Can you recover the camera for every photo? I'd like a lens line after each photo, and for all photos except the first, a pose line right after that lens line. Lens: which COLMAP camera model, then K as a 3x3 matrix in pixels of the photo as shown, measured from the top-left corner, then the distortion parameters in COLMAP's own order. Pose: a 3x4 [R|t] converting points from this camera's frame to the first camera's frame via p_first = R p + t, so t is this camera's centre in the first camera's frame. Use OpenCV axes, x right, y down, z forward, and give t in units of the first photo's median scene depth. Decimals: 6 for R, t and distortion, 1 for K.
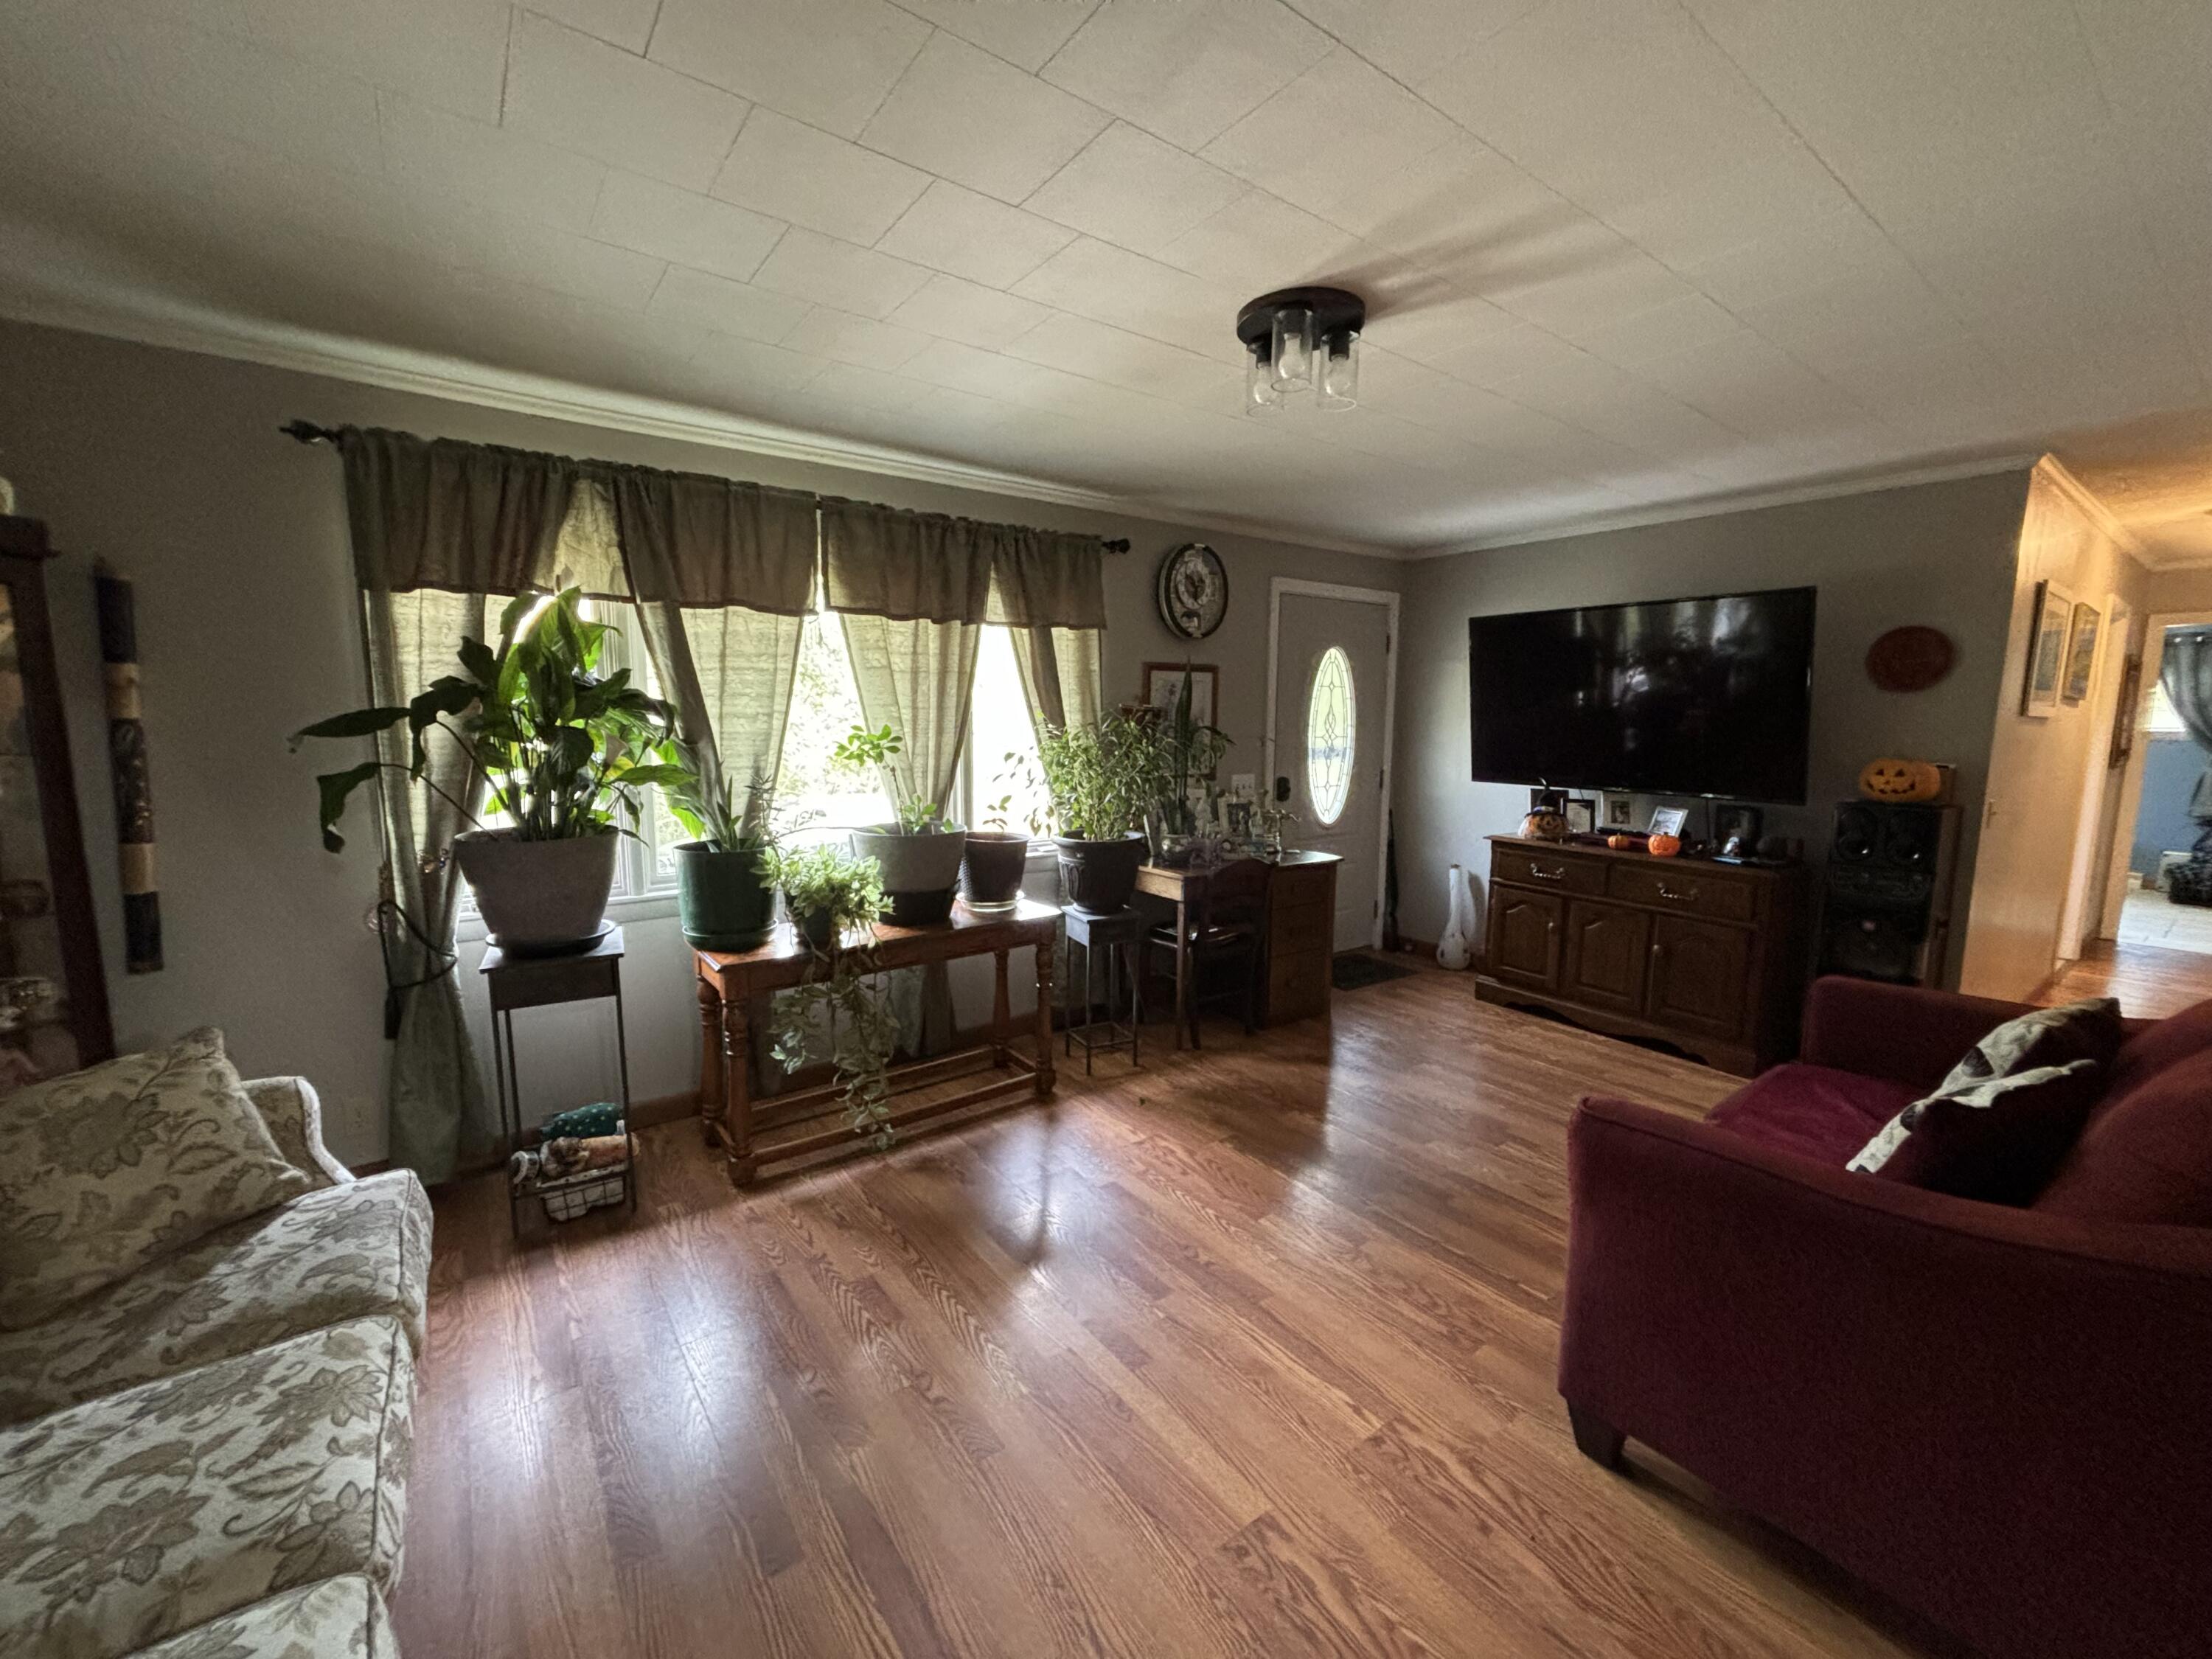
lens RADIAL K [[889.0, 0, 1108.3], [0, 889.0, 826.2], [0, 0, 1]] dist [0.017122, -0.002479]
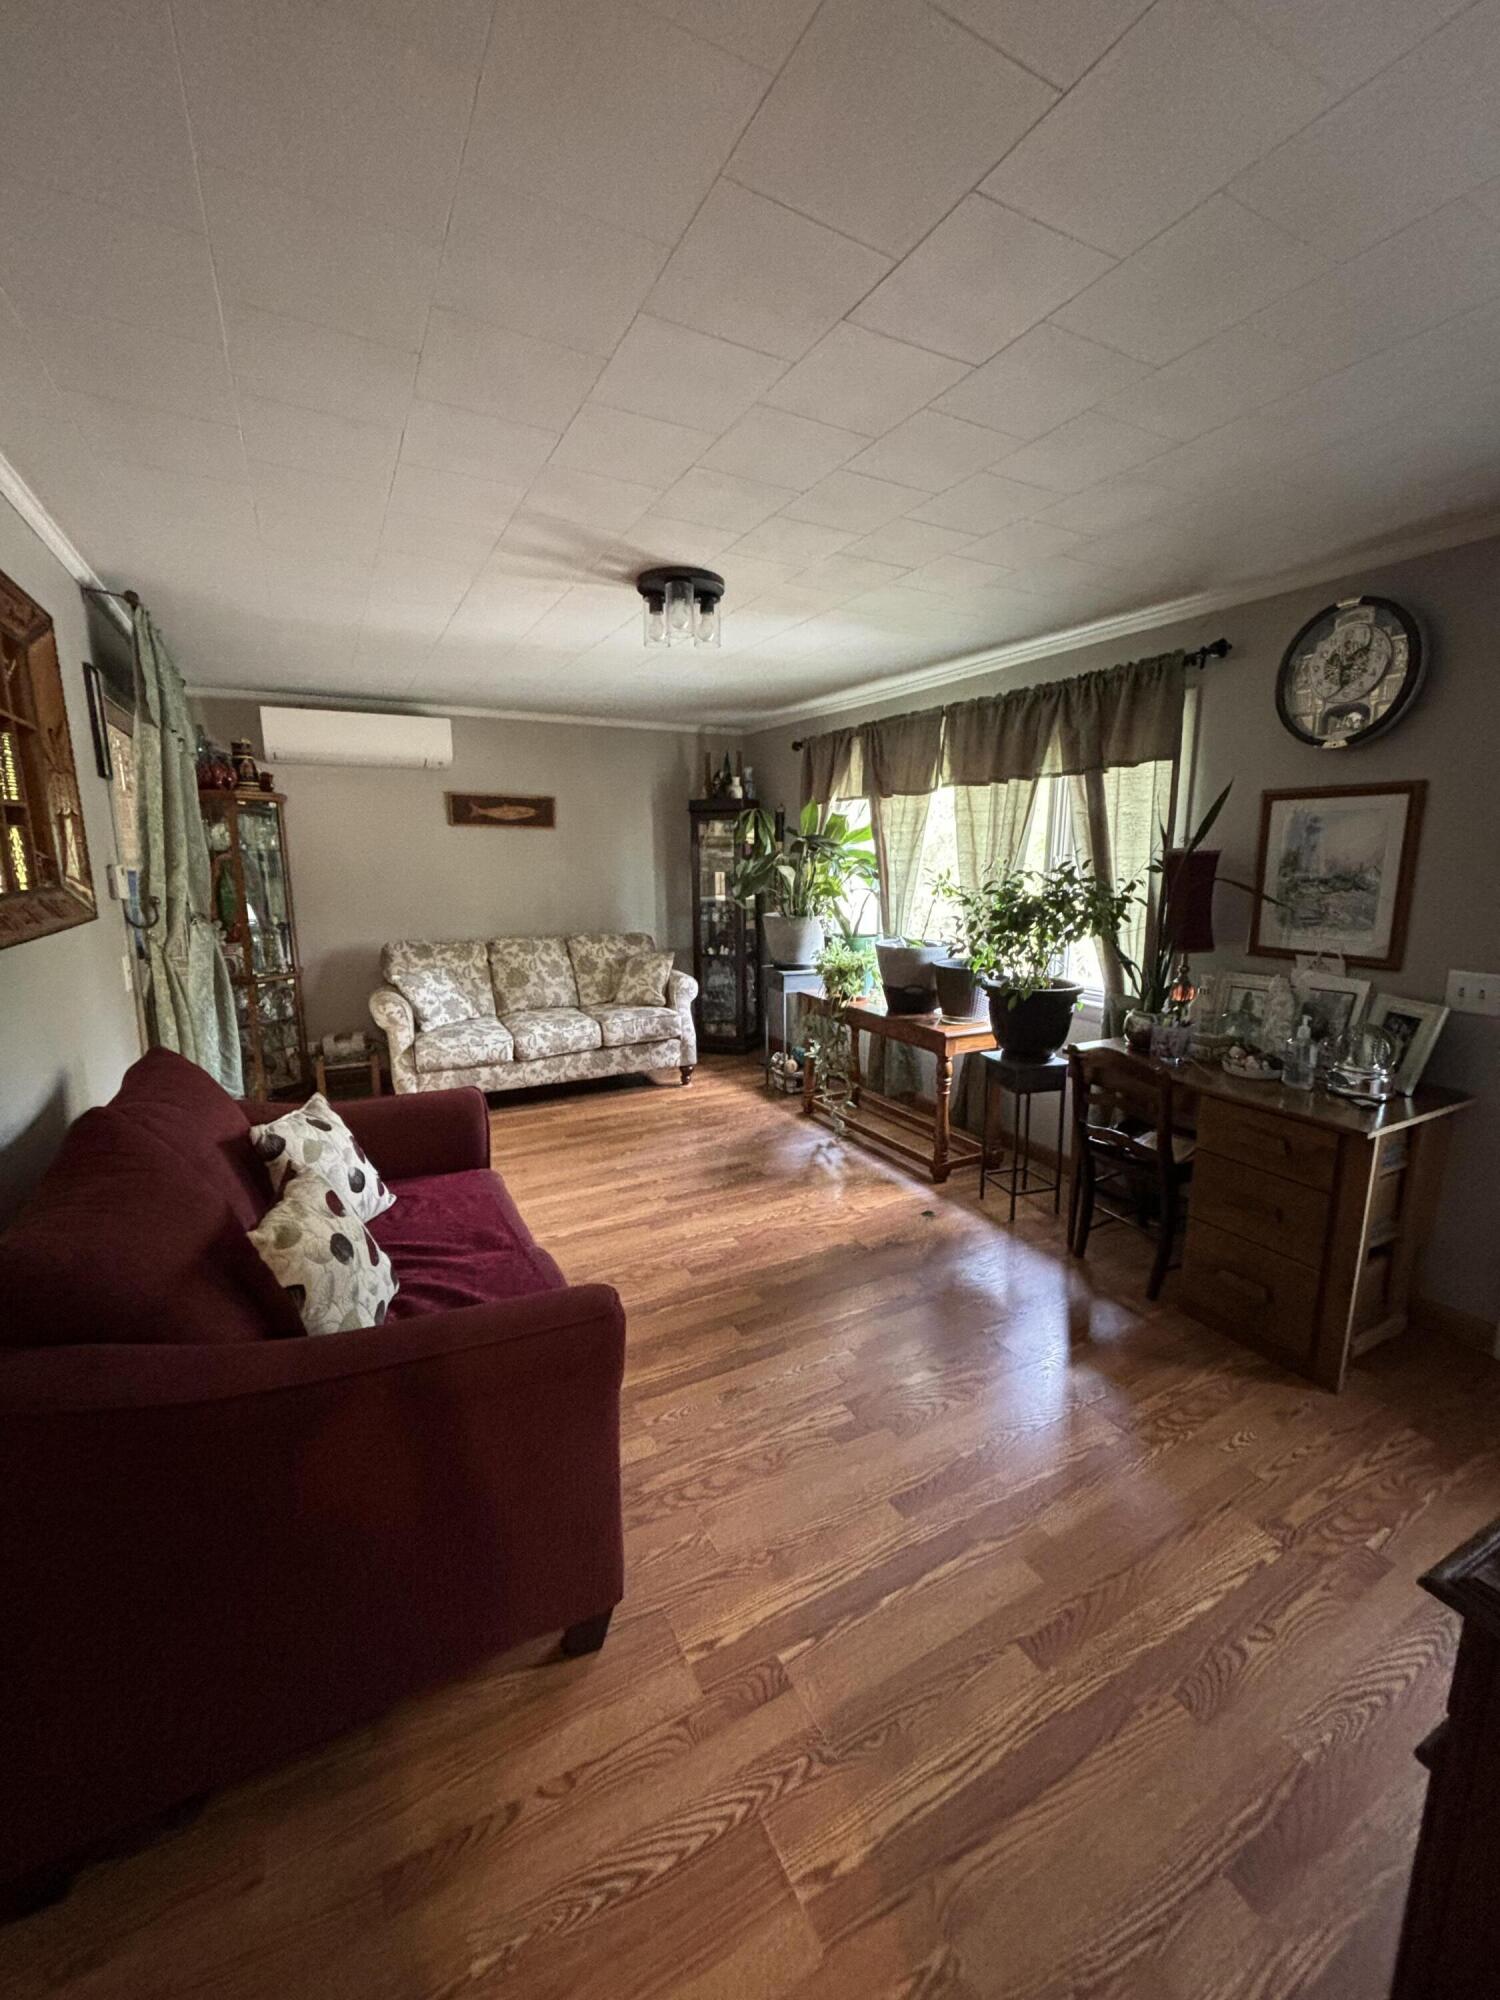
lens RADIAL K [[803.8, 0, 755.1], [0, 803.8, 999.1], [0, 0, 1]] dist [0.017122, -0.002479]
pose [[-0.148343, 0.177145, -0.972941, 0.987002], [-0.123889, 0.972747, 0.195999, -0.119574], [0.981145, 0.149612, -0.122354, 0.865313]]
